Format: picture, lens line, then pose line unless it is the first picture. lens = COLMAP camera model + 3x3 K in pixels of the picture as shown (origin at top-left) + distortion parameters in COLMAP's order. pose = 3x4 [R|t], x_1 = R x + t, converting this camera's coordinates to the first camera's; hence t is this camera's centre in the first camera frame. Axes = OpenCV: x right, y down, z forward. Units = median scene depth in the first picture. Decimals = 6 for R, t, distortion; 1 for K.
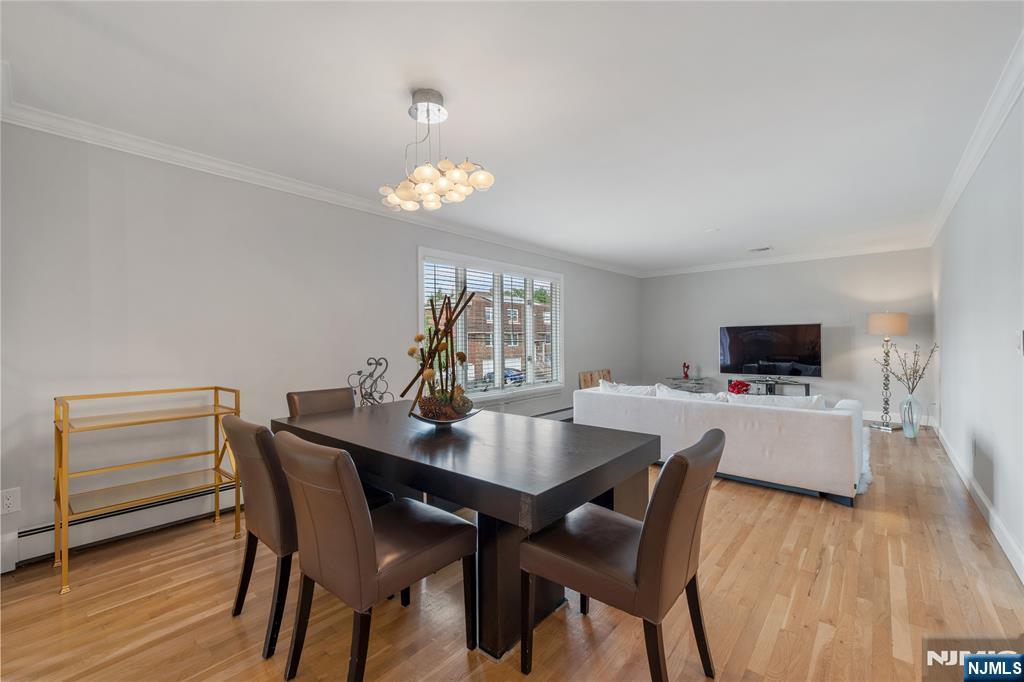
lens RADIAL K [[413.0, 0, 508.9], [0, 413.0, 340.2], [0, 0, 1]] dist [-0.000250, -0.000094]
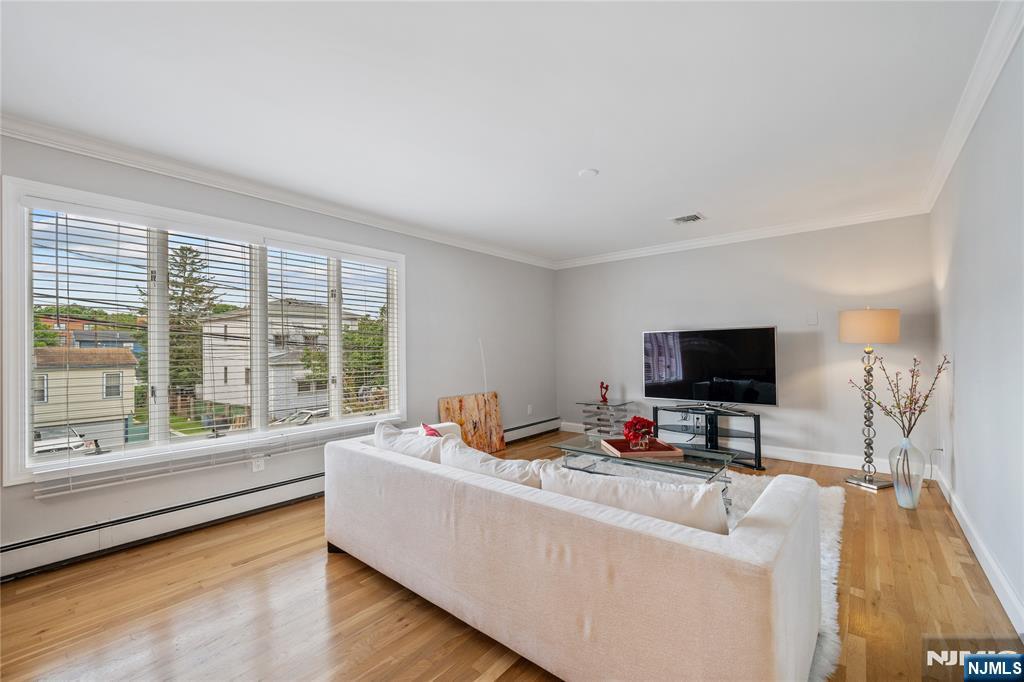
lens RADIAL K [[419.9, 0, 511.5], [0, 419.9, 344.5], [0, 0, 1]] dist [0.001421, 0.000082]
pose [[0.999383, -0.001203, 0.035099, 0.321285], [0.001705, 0.999897, -0.014274, -0.002134], [-0.035078, 0.014325, 0.999282, 0.348048]]
